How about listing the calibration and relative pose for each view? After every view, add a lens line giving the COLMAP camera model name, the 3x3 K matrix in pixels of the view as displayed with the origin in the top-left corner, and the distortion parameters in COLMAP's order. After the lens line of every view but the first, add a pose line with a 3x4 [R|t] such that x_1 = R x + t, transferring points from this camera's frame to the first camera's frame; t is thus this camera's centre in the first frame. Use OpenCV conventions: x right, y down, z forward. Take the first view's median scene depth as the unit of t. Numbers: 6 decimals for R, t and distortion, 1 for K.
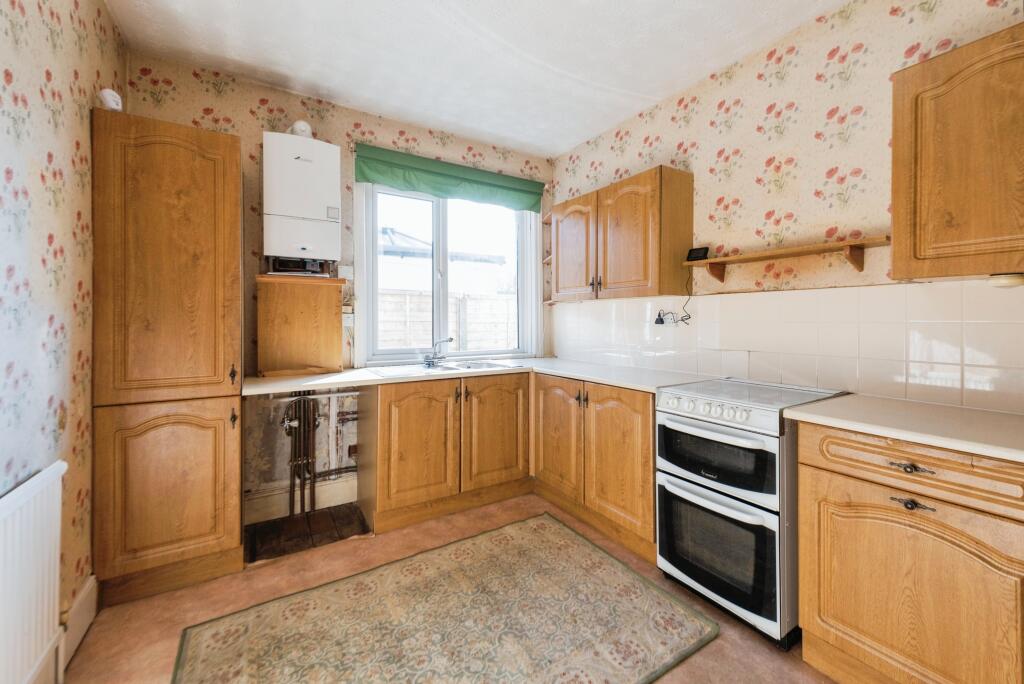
lens RADIAL K [[407.8, 0, 518.1], [0, 407.8, 319.0], [0, 0, 1]] dist [0.004688, -0.000213]
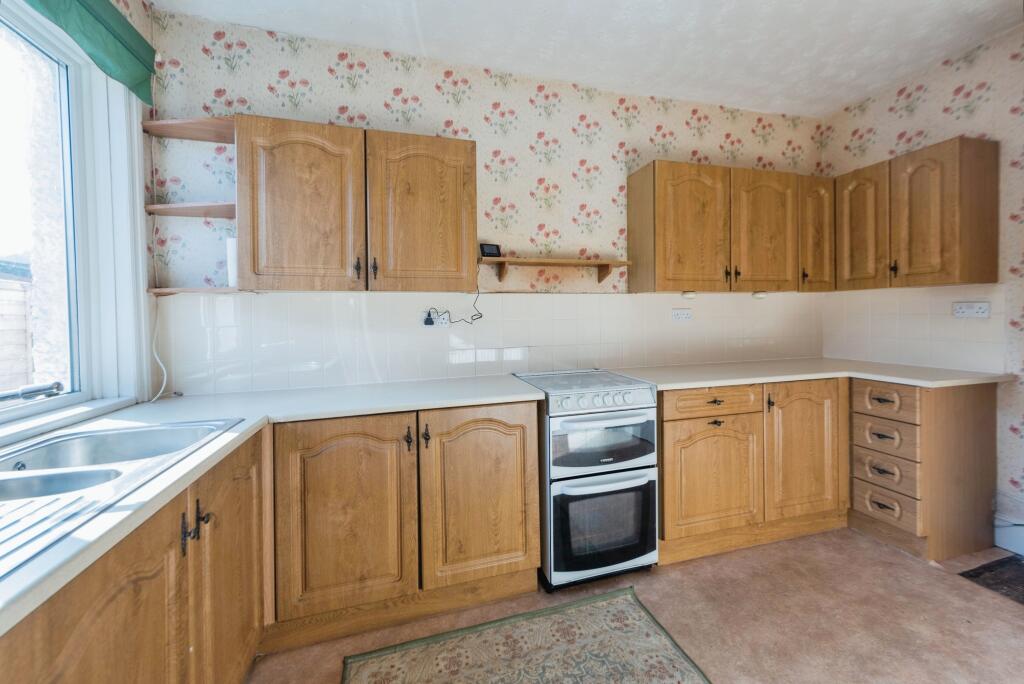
lens RADIAL K [[407.8, 0, 518.1], [0, 407.8, 319.0], [0, 0, 1]] dist [0.004688, -0.000213]
pose [[0.265651, -0.013546, 0.963974, -0.525054], [0.012328, 0.999867, 0.010653, -0.008207], [-0.963991, 0.009054, 0.265782, 0.770945]]
